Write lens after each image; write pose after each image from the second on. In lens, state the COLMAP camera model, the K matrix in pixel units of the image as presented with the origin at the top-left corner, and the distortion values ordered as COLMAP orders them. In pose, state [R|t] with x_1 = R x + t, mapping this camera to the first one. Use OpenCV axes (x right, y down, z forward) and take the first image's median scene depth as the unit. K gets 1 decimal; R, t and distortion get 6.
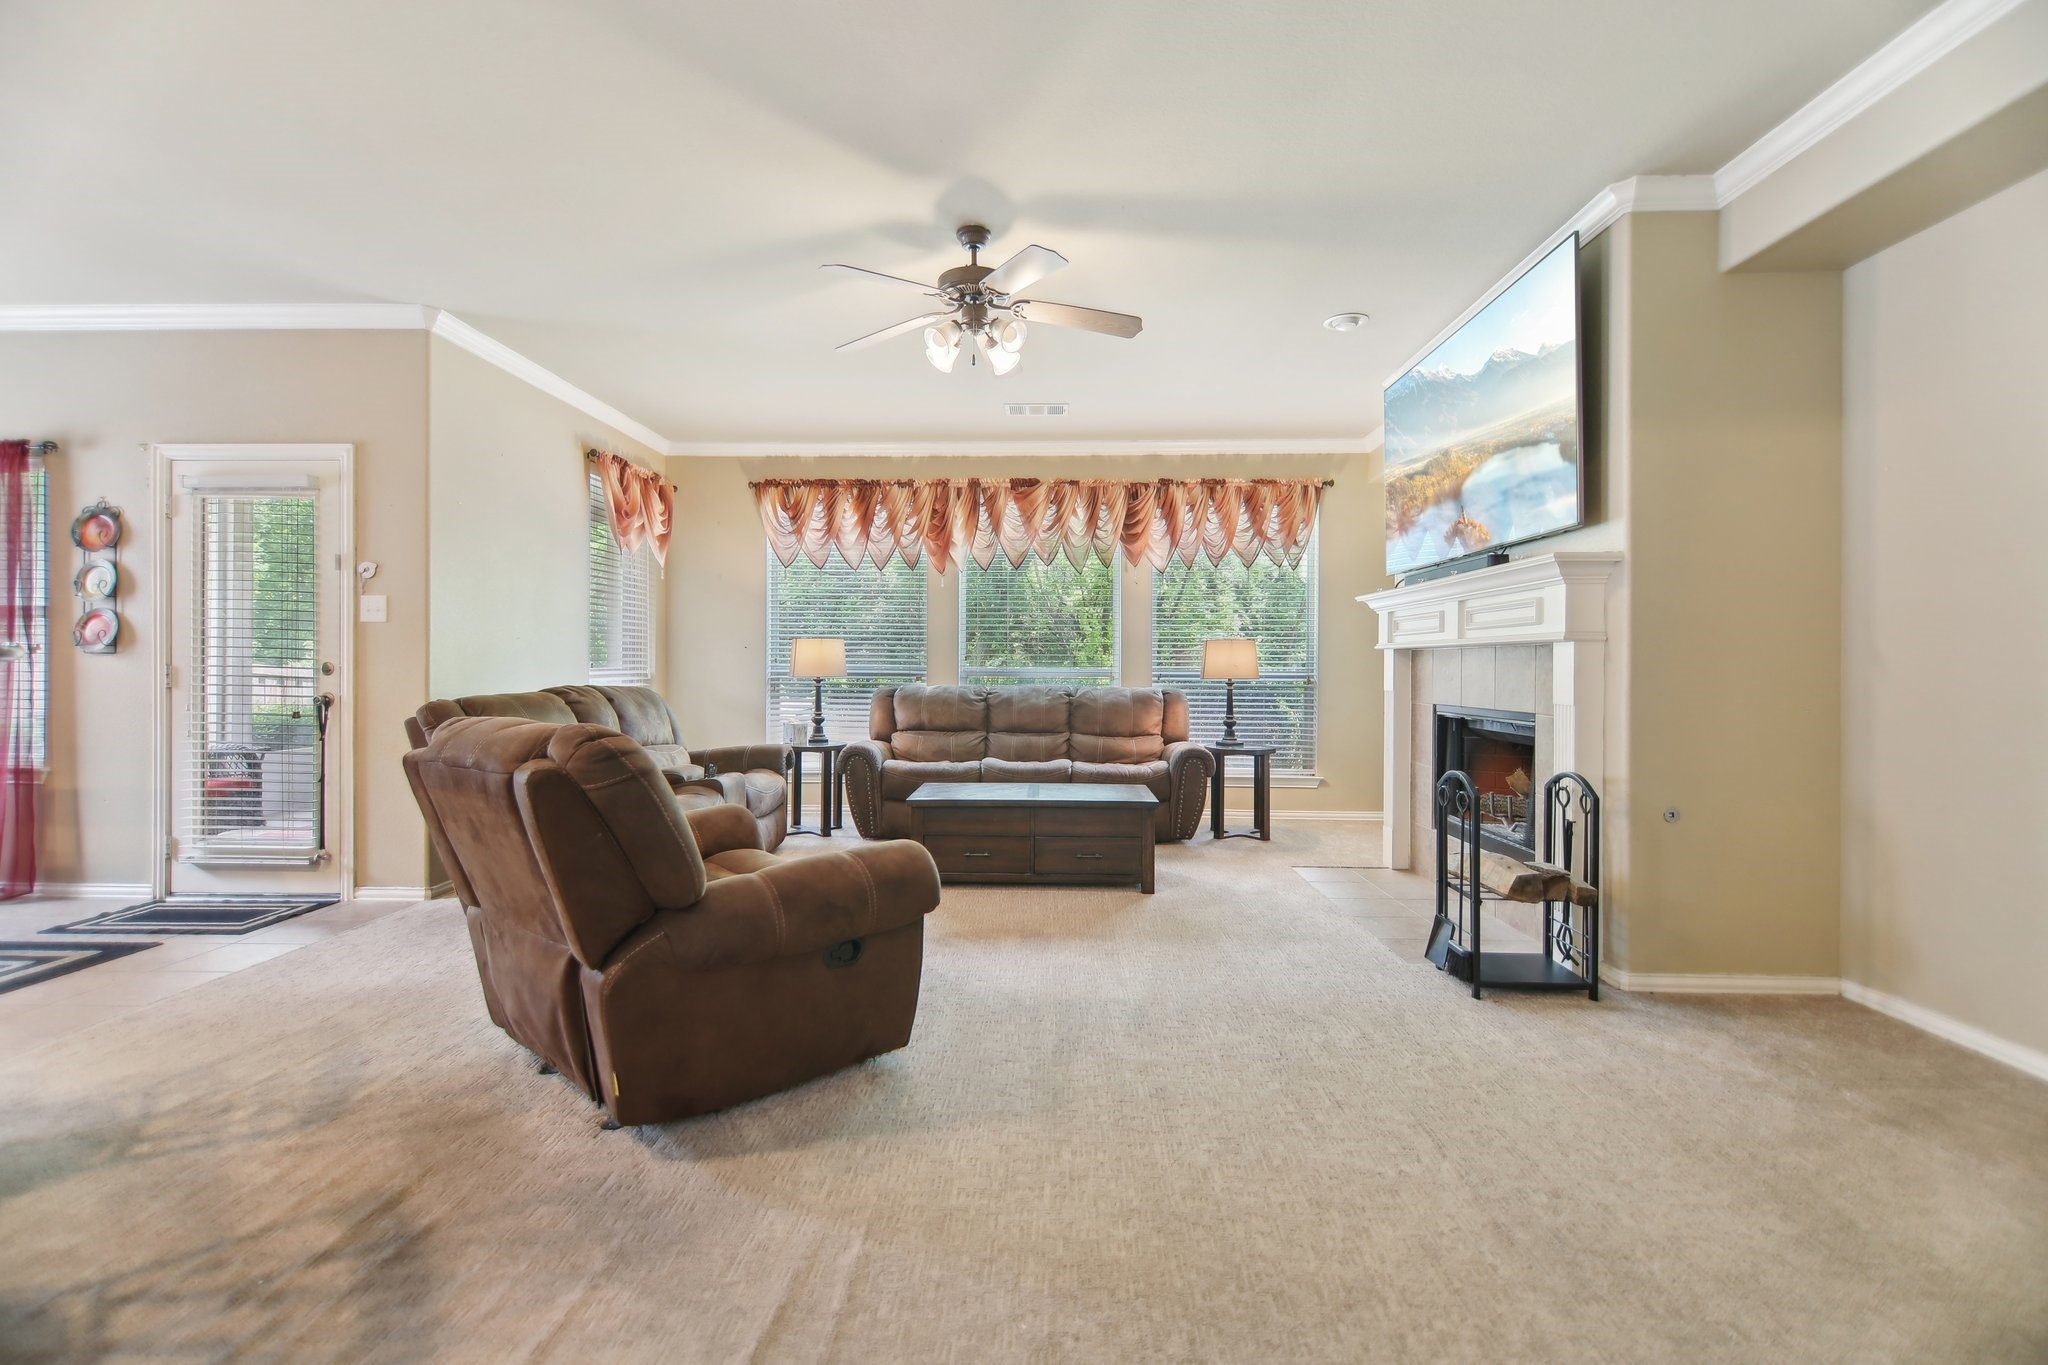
lens RADIAL K [[879.9, 0, 1036.1], [0, 879.9, 667.0], [0, 0, 1]] dist [0.001111, -0.002146]
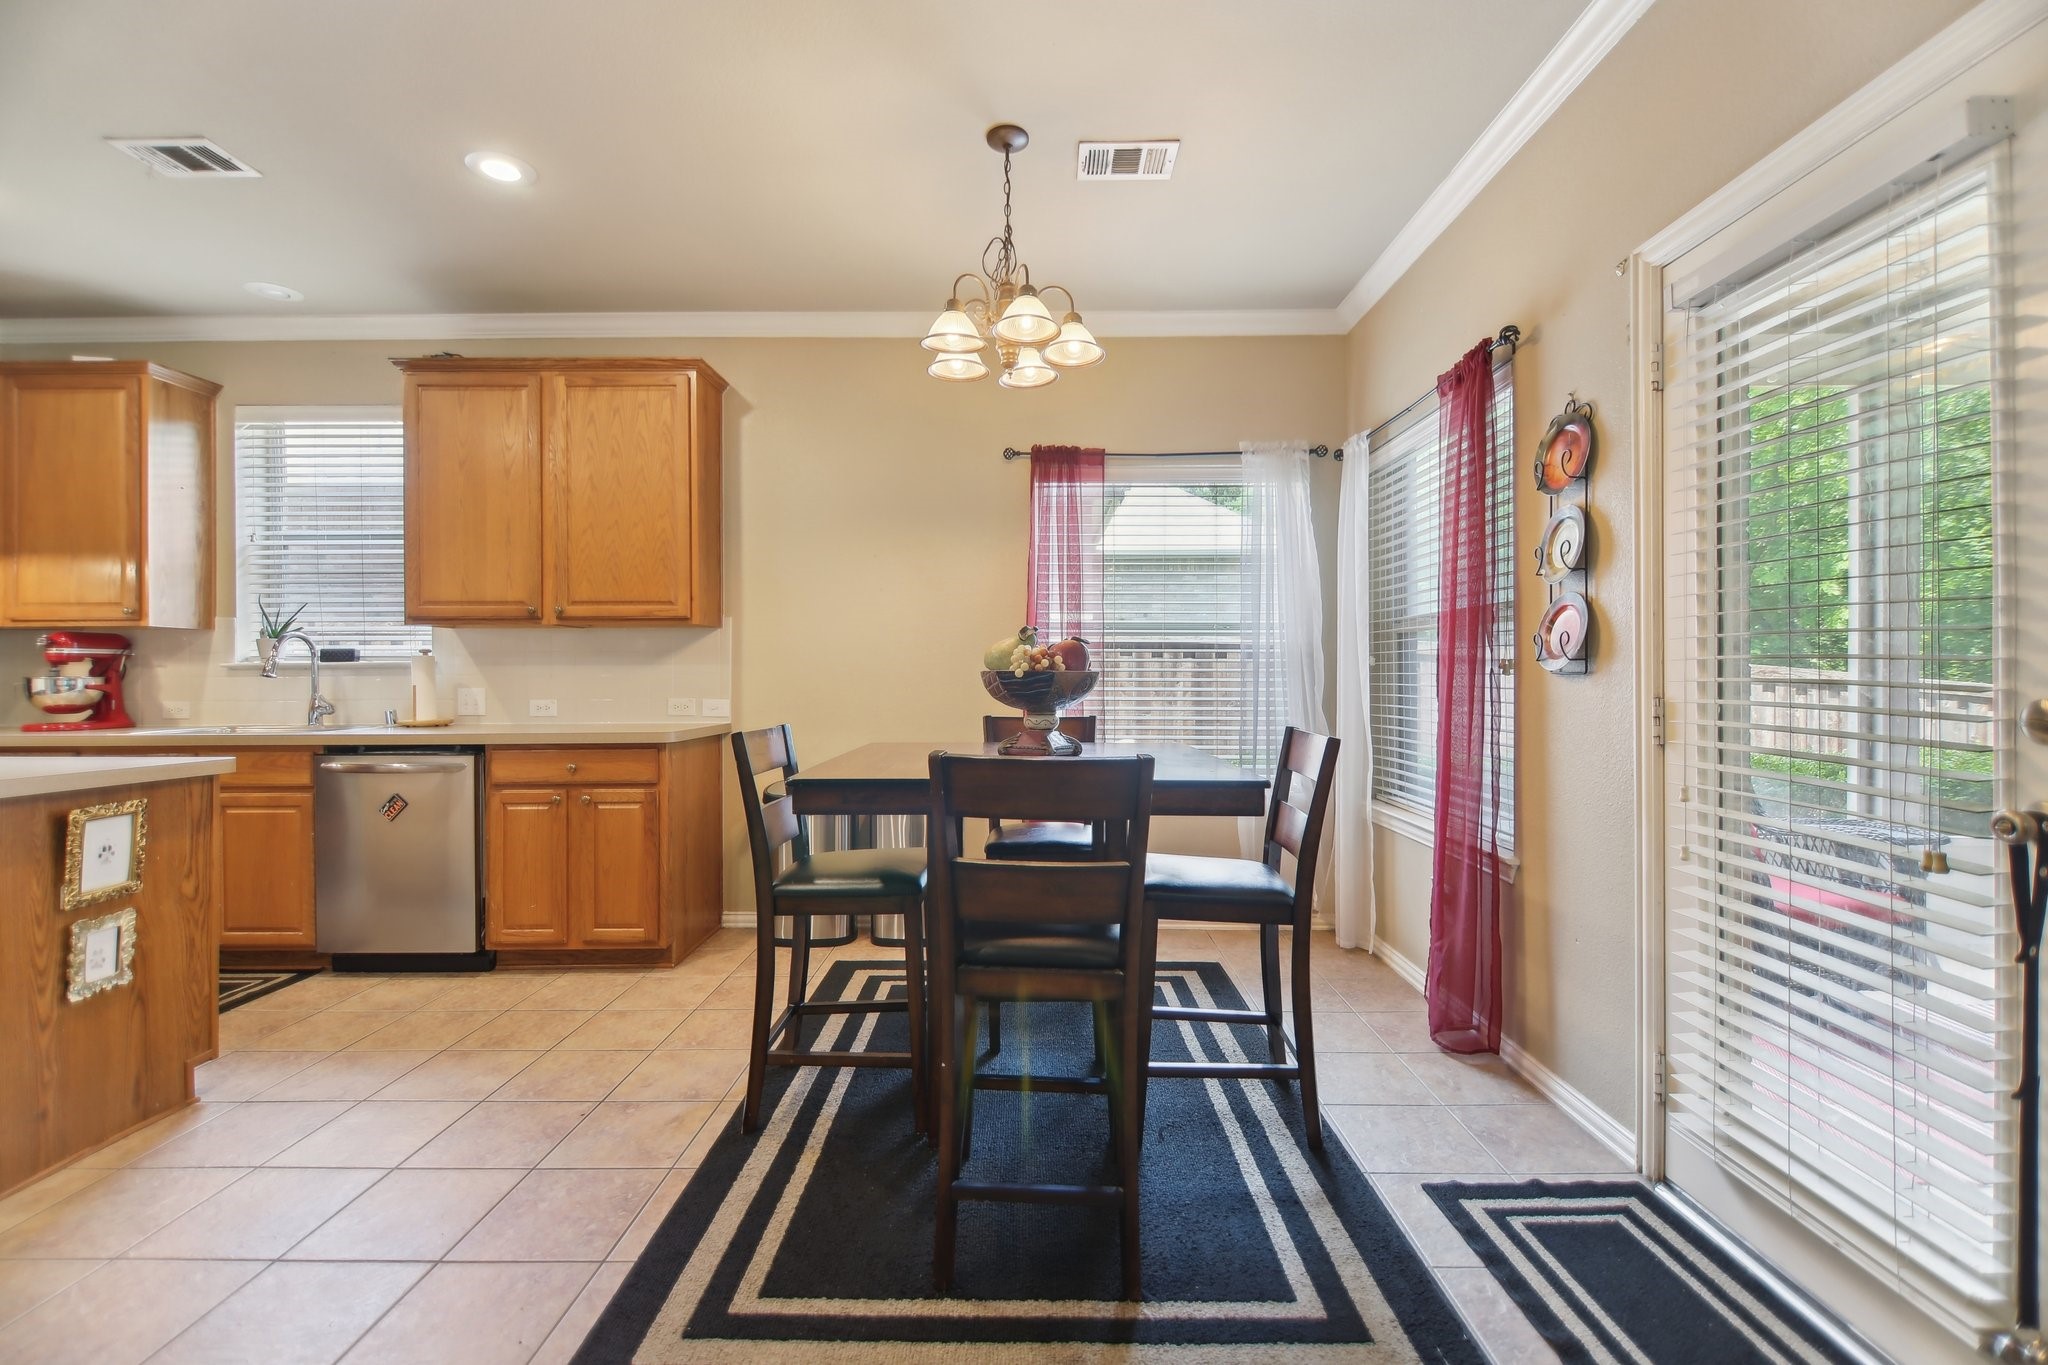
lens RADIAL K [[879.9, 0, 1029.7], [0, 879.9, 672.6], [0, 0, 1]] dist [0.001111, -0.002146]
pose [[0.020356, 0.000676, -0.999793, -0.515139], [0.001092, 0.999999, 0.000699, -0.017283], [0.999792, -0.001106, 0.020355, 0.647753]]
